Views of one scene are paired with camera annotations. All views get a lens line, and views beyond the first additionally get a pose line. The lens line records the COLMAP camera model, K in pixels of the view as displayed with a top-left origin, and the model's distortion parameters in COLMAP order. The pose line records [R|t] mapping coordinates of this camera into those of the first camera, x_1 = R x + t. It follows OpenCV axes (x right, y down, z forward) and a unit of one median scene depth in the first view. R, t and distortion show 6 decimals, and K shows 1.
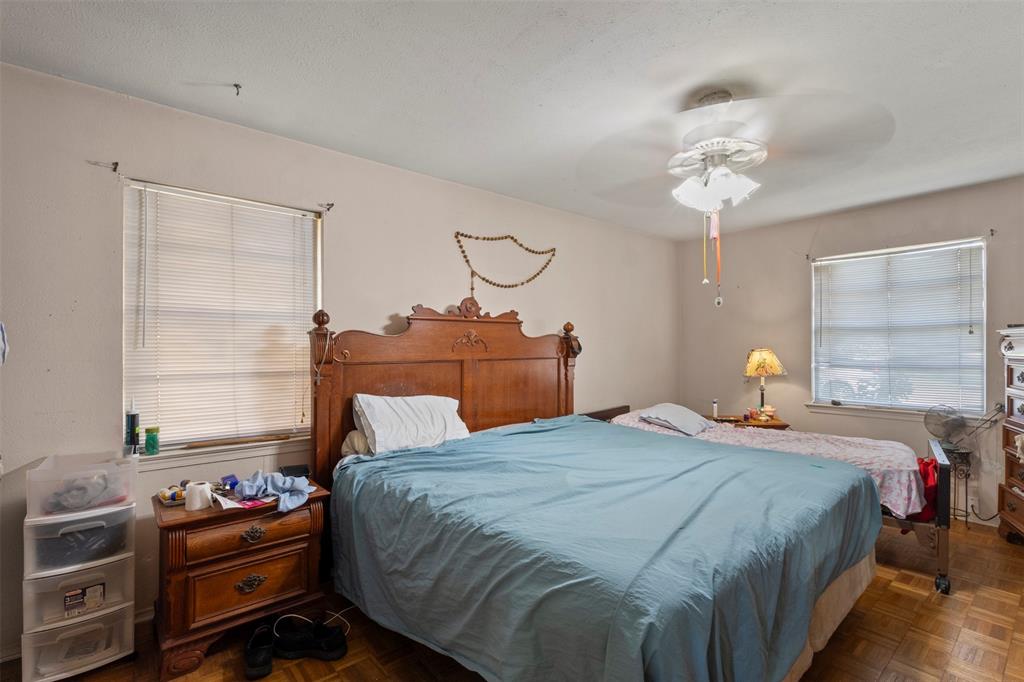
lens RADIAL K [[472.2, 0, 508.7], [0, 472.2, 344.5], [0, 0, 1]] dist [0.000314, -0.000029]
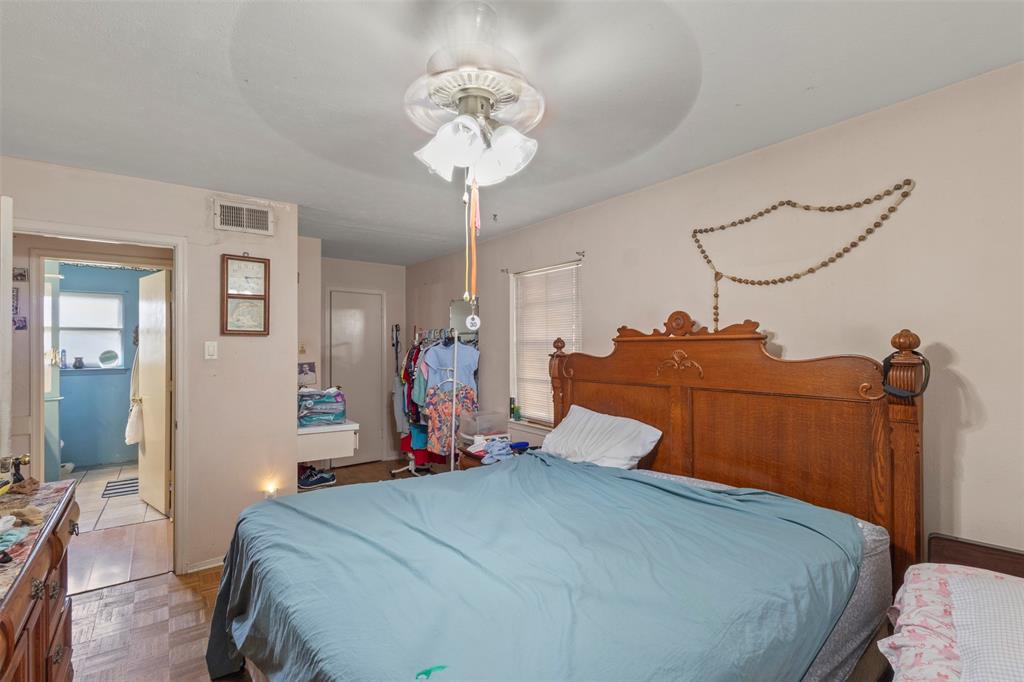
lens RADIAL K [[472.2, 0, 508.7], [0, 472.2, 344.5], [0, 0, 1]] dist [0.000314, -0.000029]
pose [[-0.062967, -0.003177, -0.998011, 0.727057], [0.005787, 0.999977, -0.003548, -0.038672], [0.997999, -0.005999, -0.062947, 0.725230]]
